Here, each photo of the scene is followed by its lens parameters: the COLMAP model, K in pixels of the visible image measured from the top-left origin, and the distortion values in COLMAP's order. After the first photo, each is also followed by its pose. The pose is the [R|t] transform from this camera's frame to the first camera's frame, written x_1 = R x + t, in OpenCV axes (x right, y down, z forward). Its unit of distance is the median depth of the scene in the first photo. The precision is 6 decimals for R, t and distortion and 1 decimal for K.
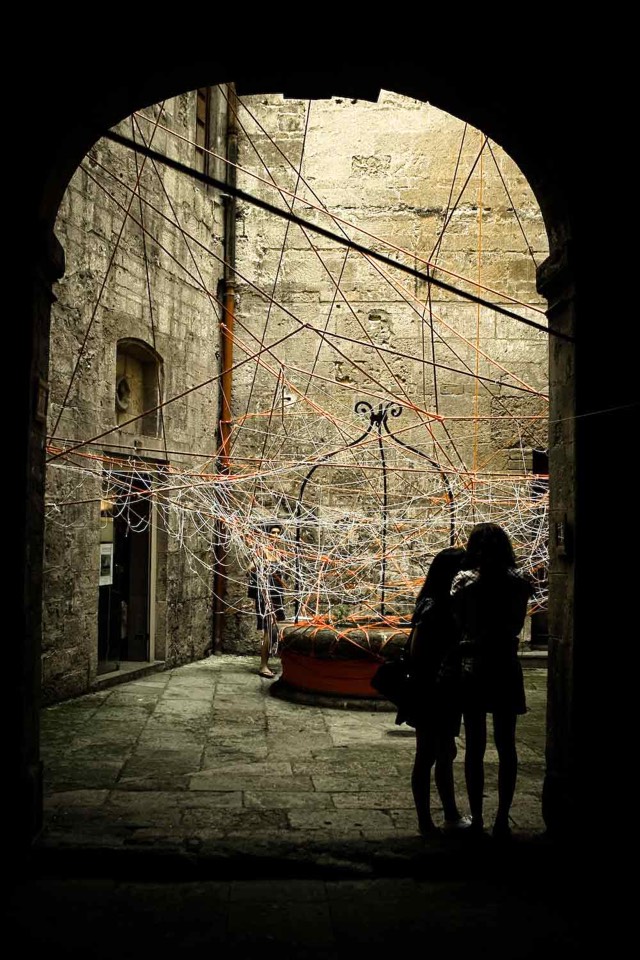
lens RADIAL K [[1019.2, 0, 320.0], [0, 1019.2, 480.0], [0, 0, 1]] dist [-0.068406, 0.009393]
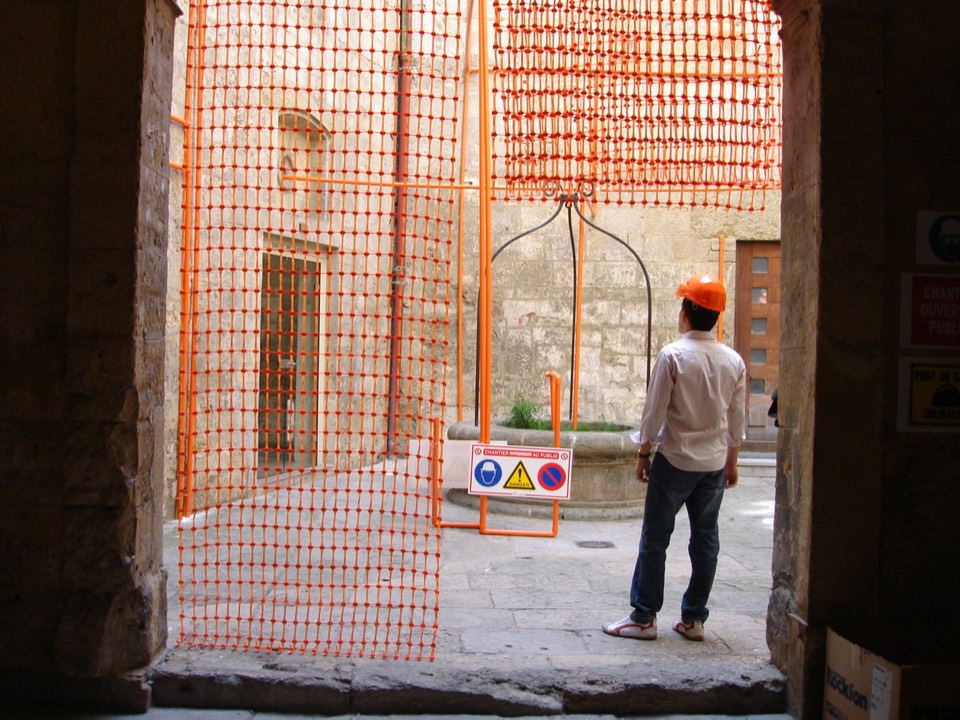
lens RADIAL K [[991.5, 0, 480.0], [0, 991.5, 360.0], [0, 0, 1]] dist [-0.075596, 0.017167]
pose [[0.999667, 0.005793, -0.025150, 0.002827], [-0.004342, 0.998344, 0.057364, 0.047489], [0.025441, -0.057236, 0.998036, 0.170522]]
